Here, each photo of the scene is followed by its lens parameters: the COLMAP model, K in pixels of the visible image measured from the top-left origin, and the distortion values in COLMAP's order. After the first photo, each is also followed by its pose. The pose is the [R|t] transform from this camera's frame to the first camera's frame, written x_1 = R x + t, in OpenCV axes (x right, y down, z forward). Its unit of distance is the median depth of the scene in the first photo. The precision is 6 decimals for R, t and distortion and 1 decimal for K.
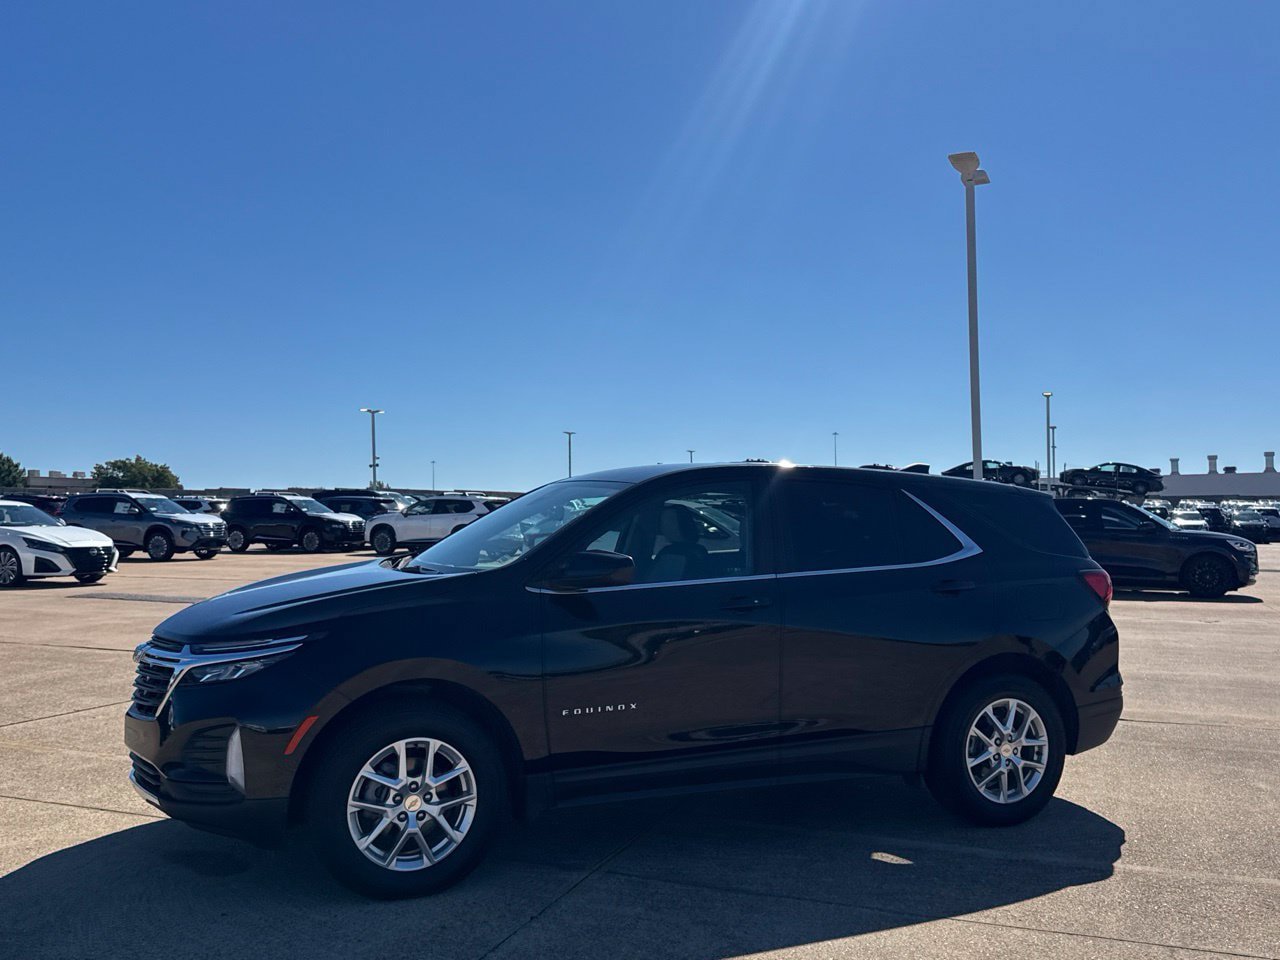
lens RADIAL K [[1180.0, 0, 638.8], [0, 1180.0, 475.4], [0, 0, 1]] dist [0.050845, 0.000000]
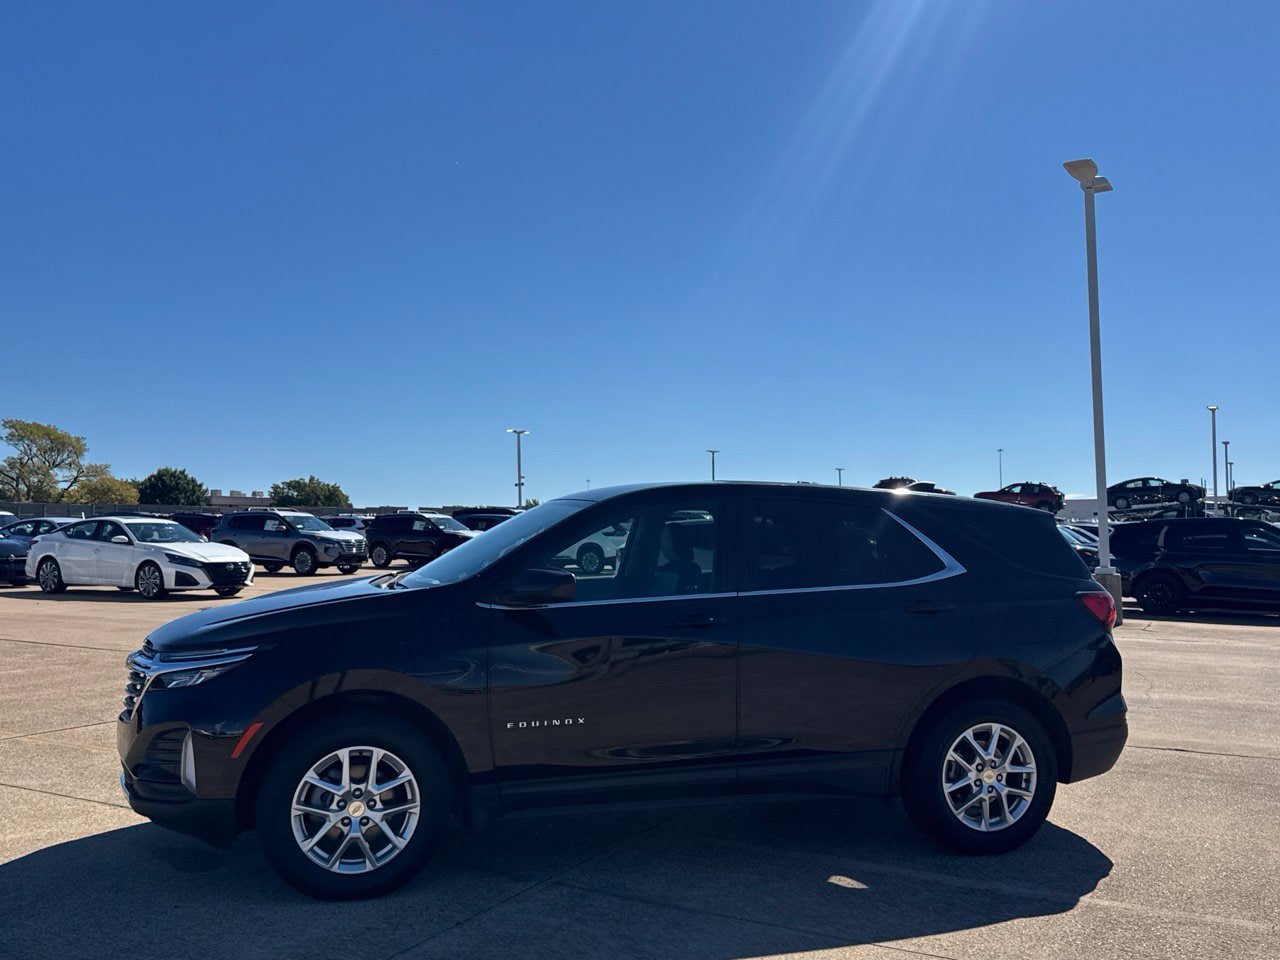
lens RADIAL K [[1180.0, 0, 637.9], [0, 1180.0, 470.9], [0, 0, 1]] dist [0.050845, 0.000000]
pose [[0.991459, -0.003972, -0.130359, 0.158585], [0.001416, 0.999805, -0.019695, 0.000252], [0.130411, 0.019342, 0.991271, -0.006286]]
